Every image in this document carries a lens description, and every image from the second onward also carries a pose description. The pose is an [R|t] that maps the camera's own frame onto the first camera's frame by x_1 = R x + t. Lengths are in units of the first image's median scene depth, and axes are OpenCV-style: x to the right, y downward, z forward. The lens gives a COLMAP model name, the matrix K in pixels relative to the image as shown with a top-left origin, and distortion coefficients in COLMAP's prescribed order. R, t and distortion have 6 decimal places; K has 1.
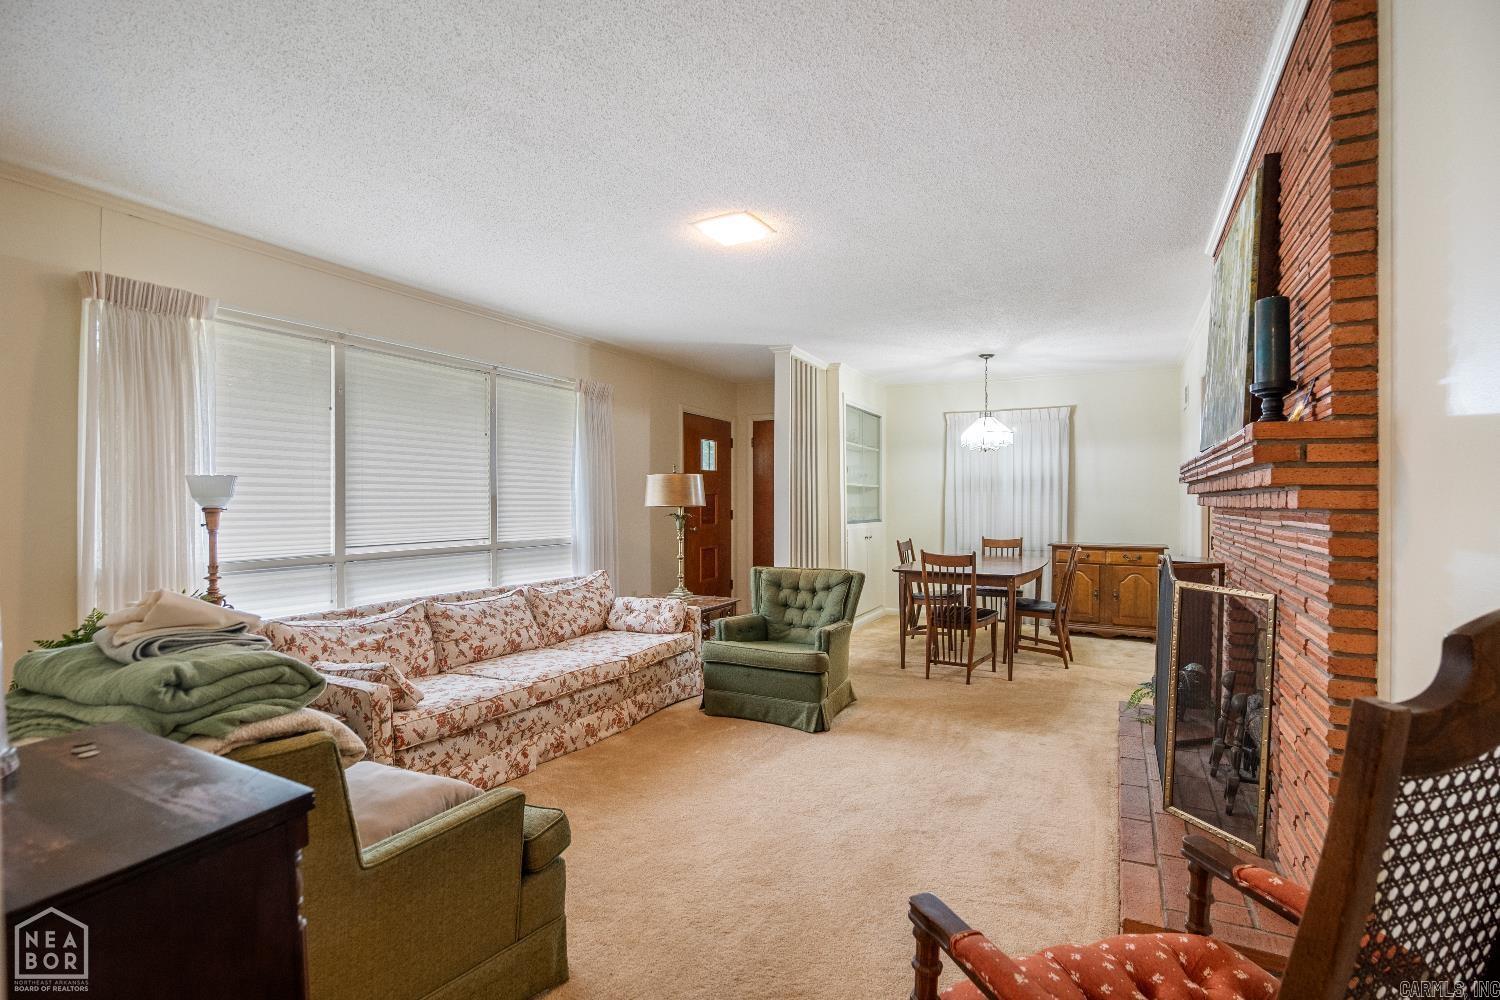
lens RADIAL K [[708.6, 0, 748.2], [0, 708.6, 510.6], [0, 0, 1]] dist [-0.024509, 0.006879]
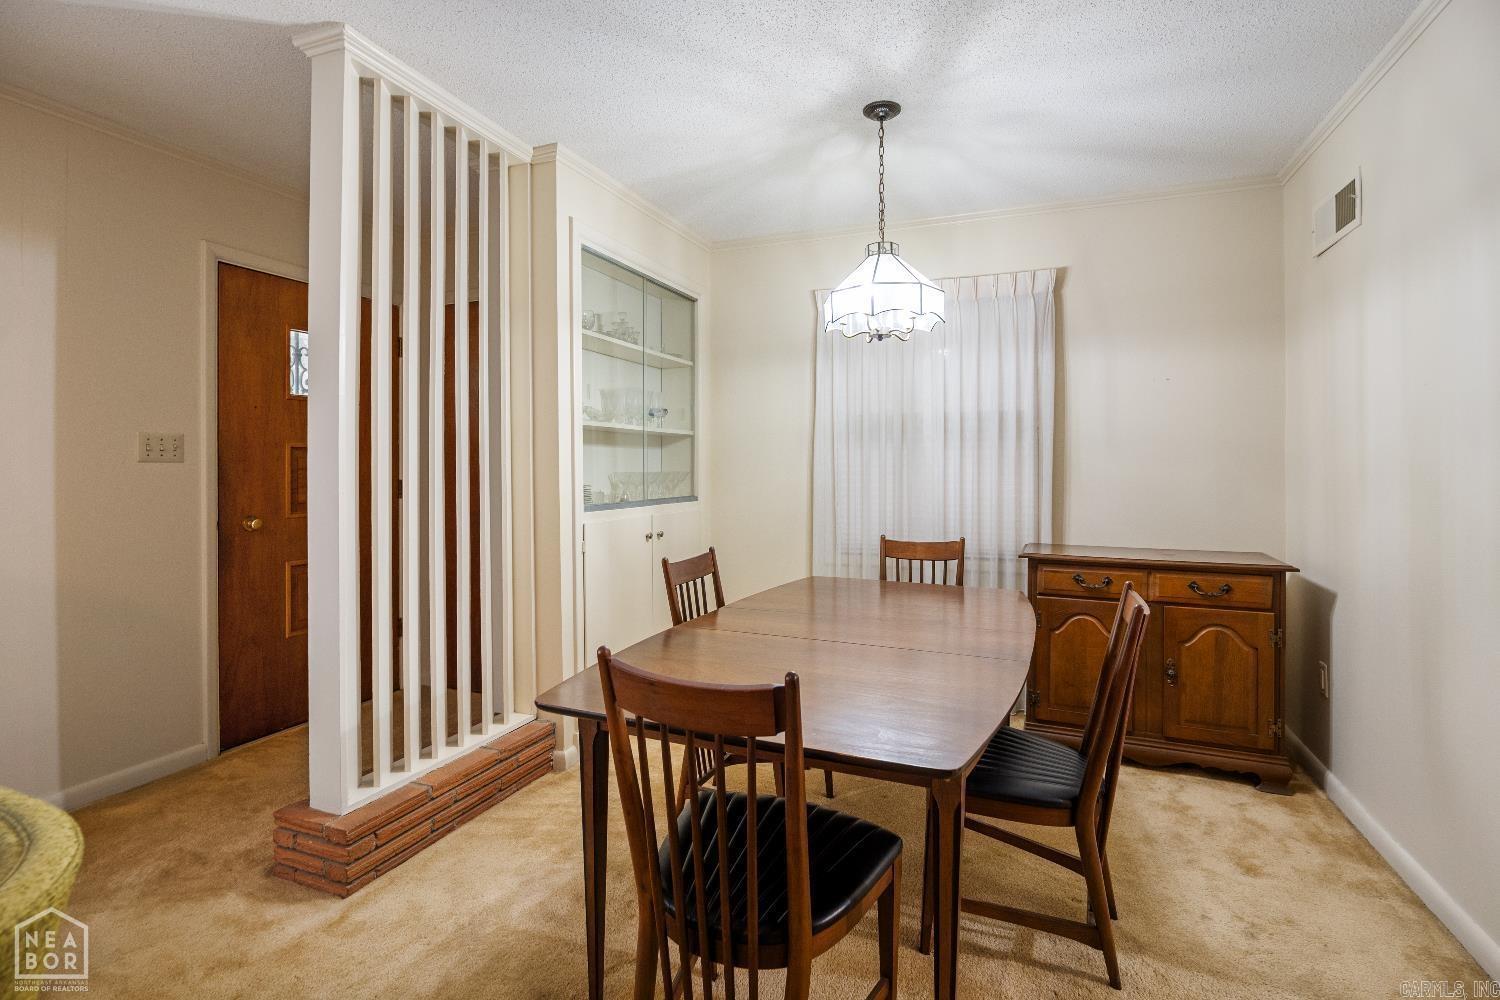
lens RADIAL K [[701.8, 0, 752.1], [0, 701.8, 466.9], [0, 0, 1]] dist [-0.002156, 0.005668]
pose [[0.995422, -0.001666, 0.095562, 0.202855], [0.002330, 0.999974, -0.006842, -0.006751], [-0.095548, 0.007034, 0.995400, 0.546732]]
